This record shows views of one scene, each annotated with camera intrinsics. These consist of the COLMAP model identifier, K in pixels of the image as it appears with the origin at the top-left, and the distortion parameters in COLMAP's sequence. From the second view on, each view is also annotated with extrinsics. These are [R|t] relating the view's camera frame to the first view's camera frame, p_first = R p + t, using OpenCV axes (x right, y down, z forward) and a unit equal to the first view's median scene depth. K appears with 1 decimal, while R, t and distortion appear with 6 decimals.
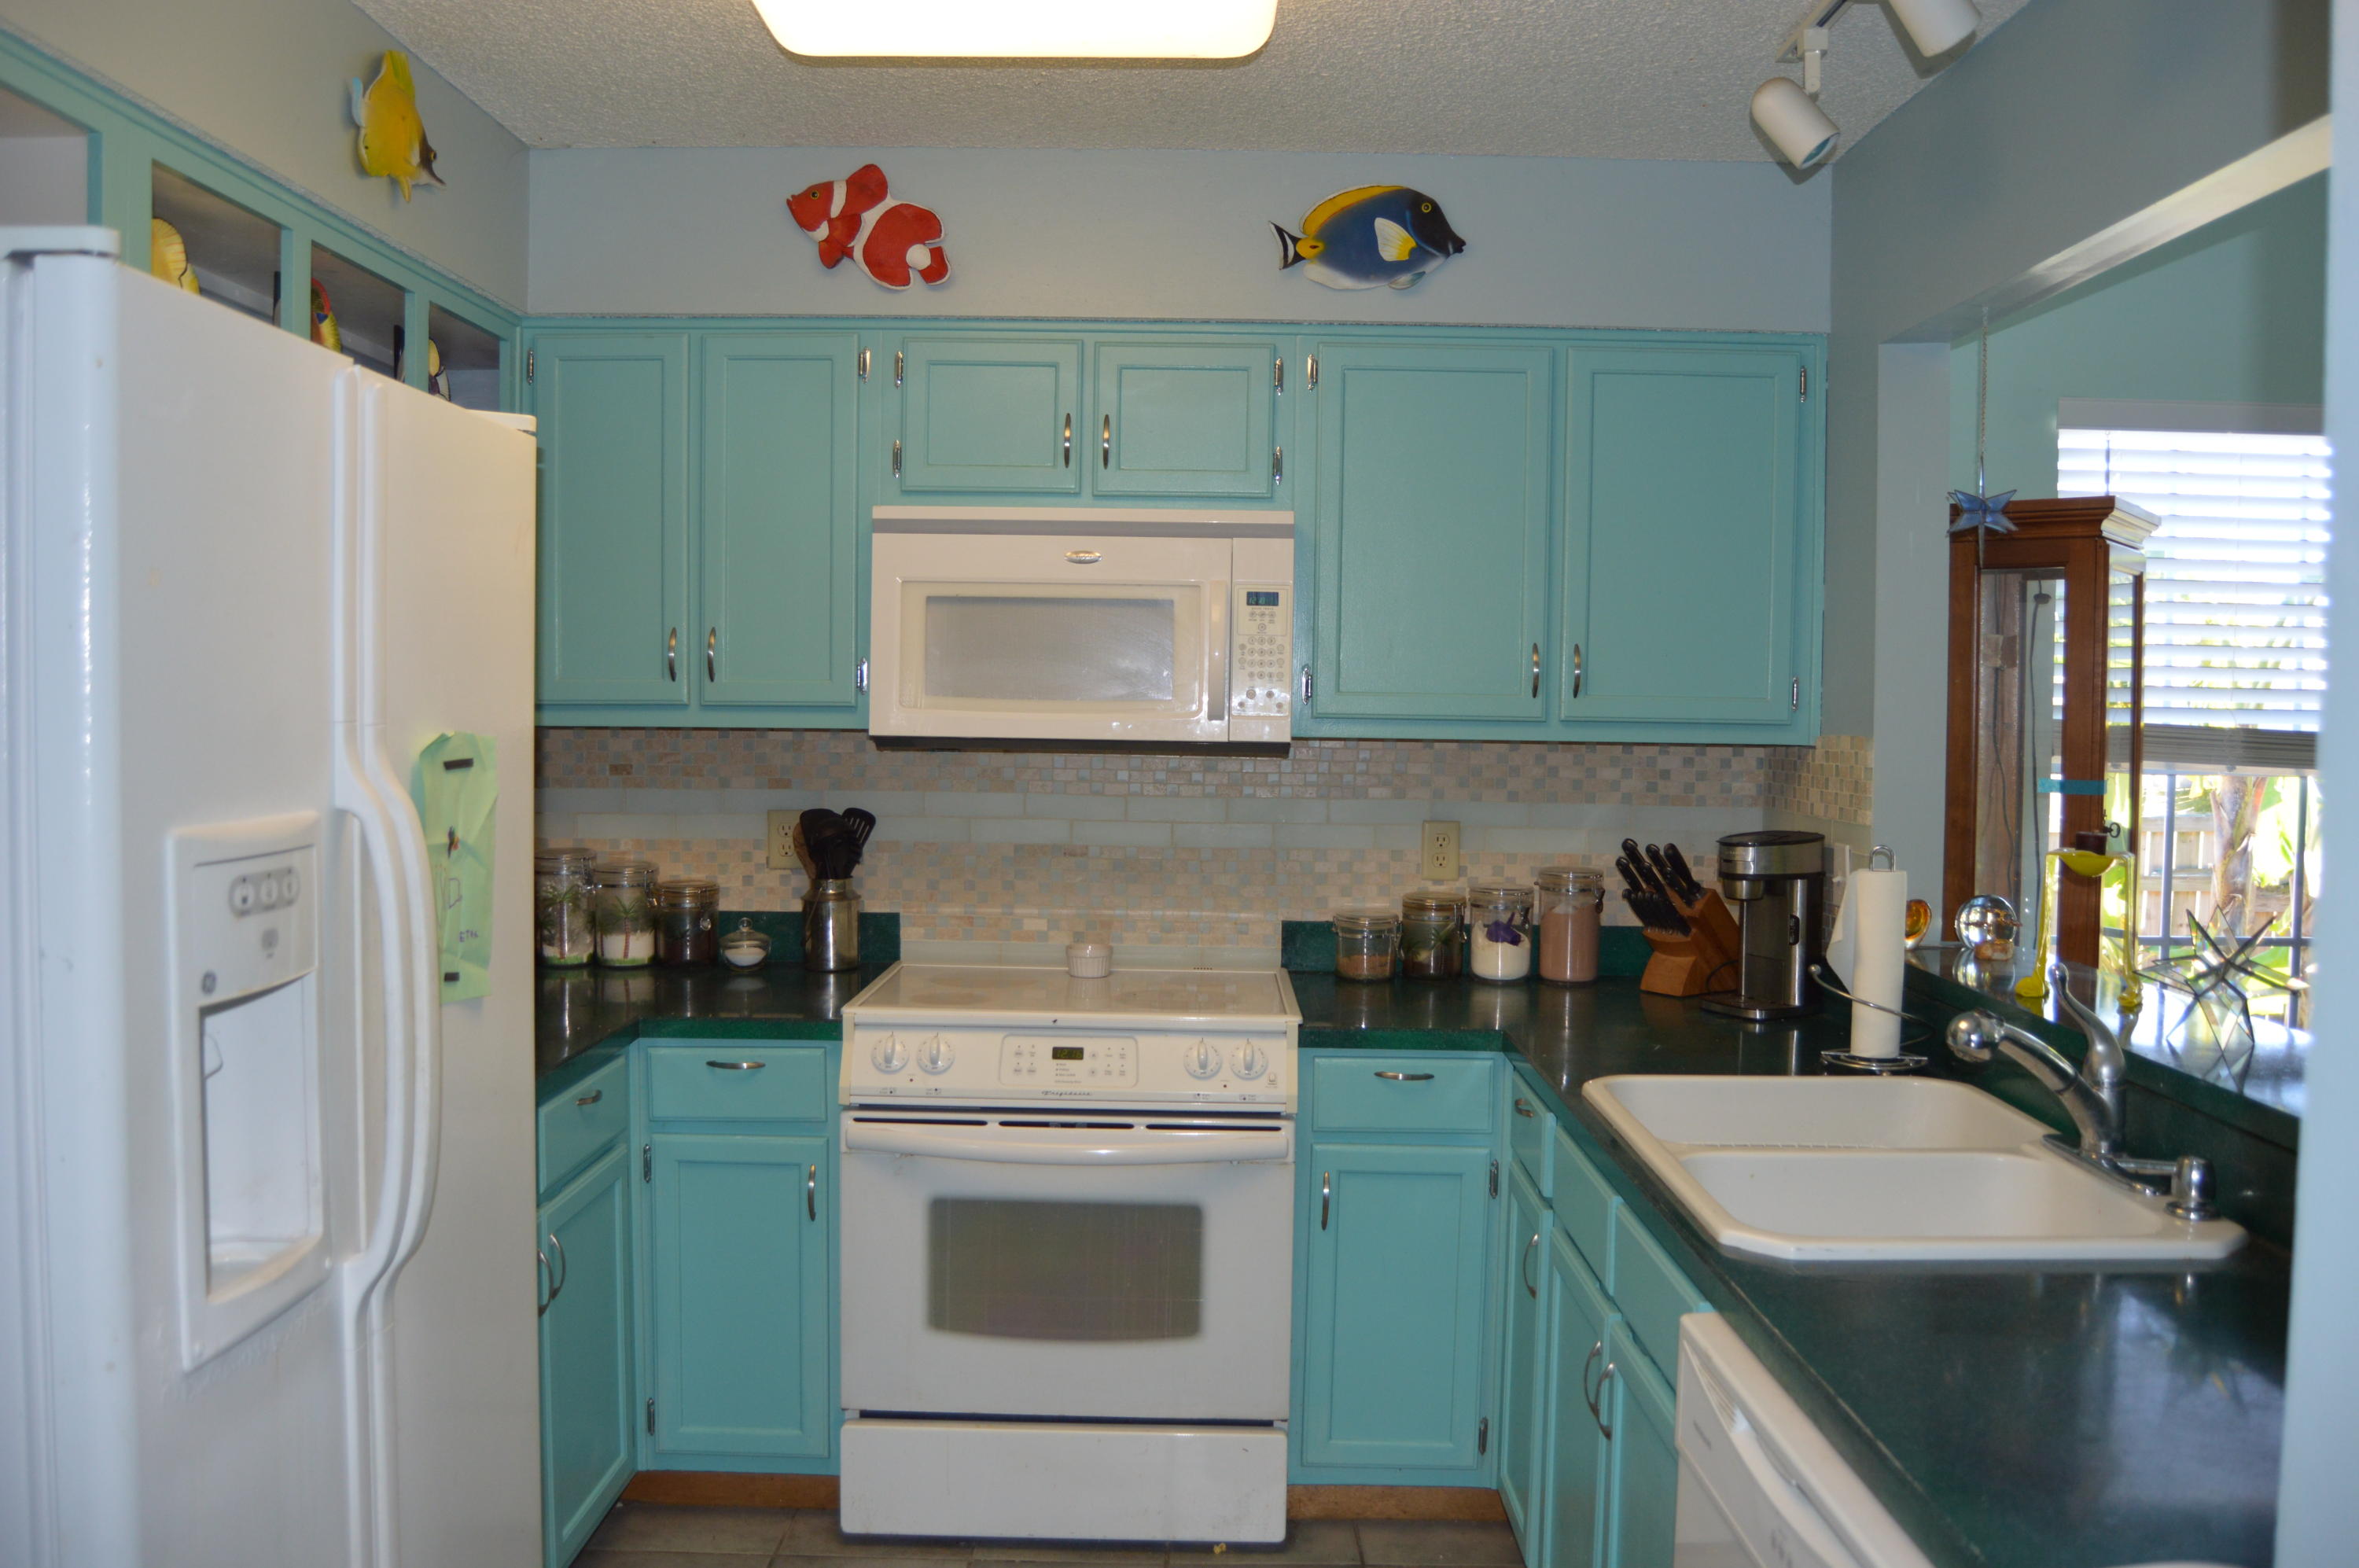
lens RADIAL K [[1853.9, 0, 1179.5], [0, 1853.9, 784.0], [0, 0, 1]] dist [-0.095369, 0.040835]
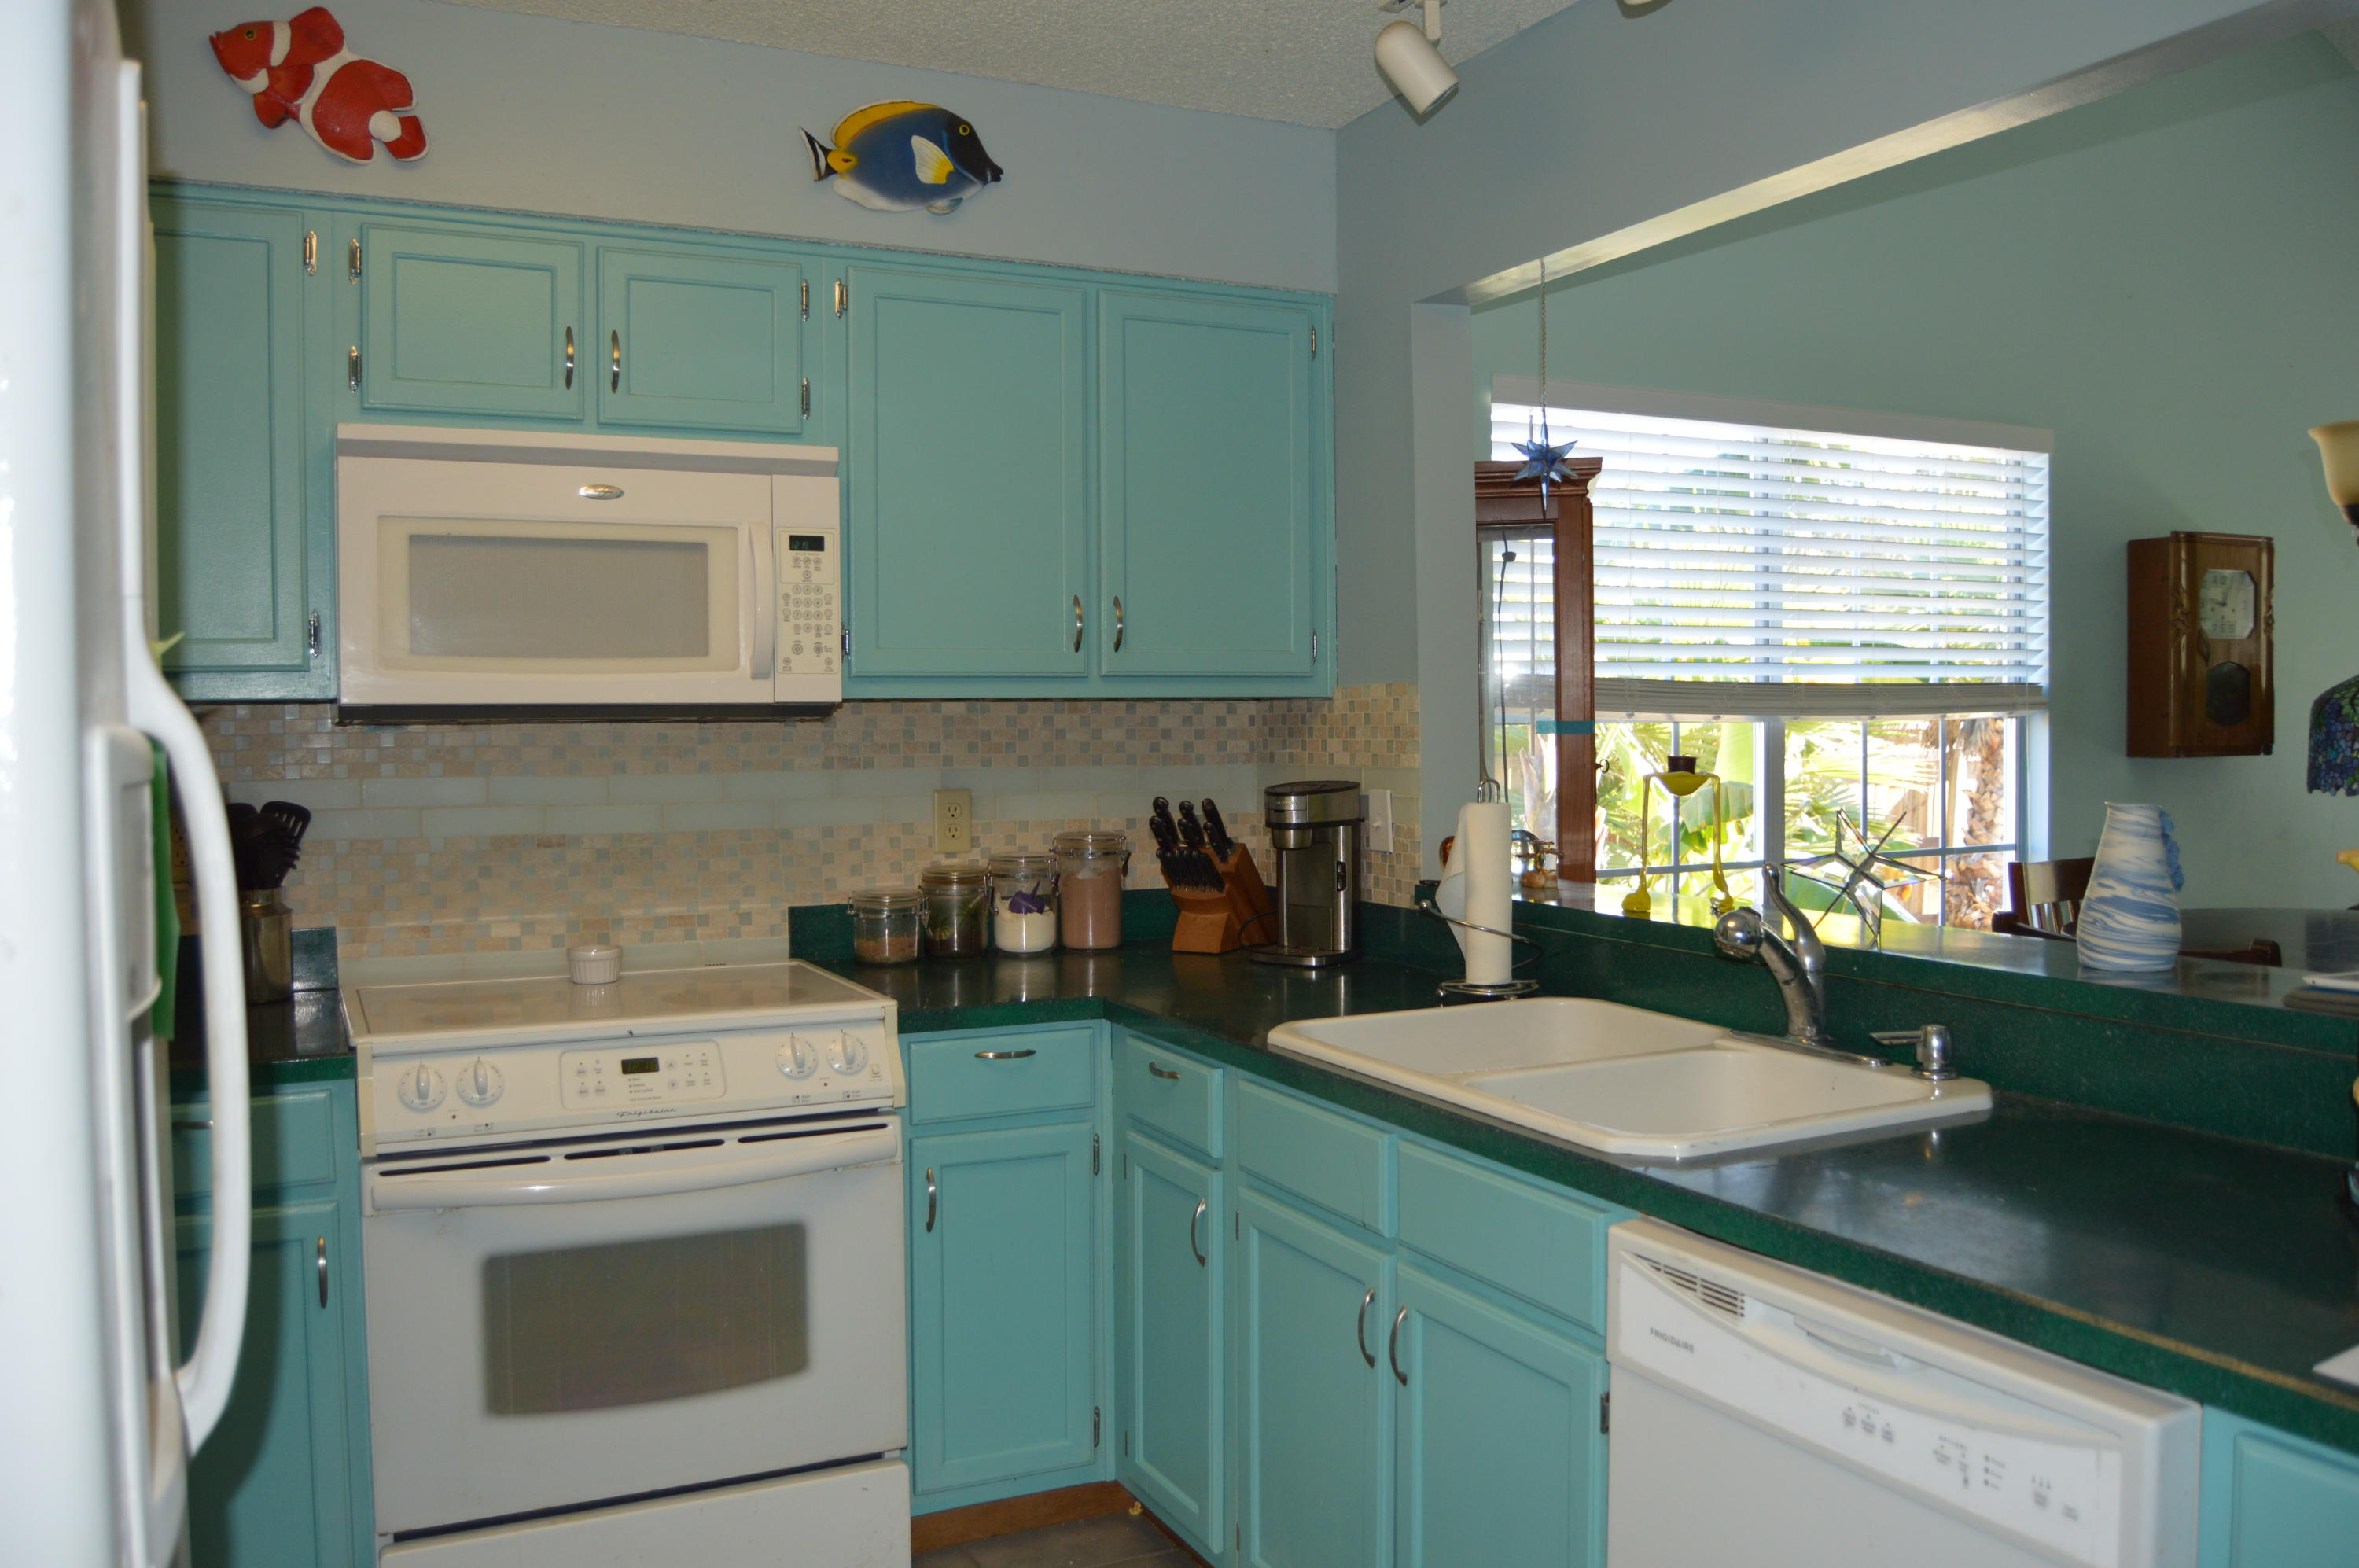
lens RADIAL K [[1853.9, 0, 1179.5], [0, 1853.9, 784.0], [0, 0, 1]] dist [-0.095369, 0.040835]
pose [[0.894568, -0.038196, 0.445297, -0.194790], [0.041725, 0.999127, 0.001879, 0.022501], [-0.444980, 0.016900, 0.895381, 0.117830]]
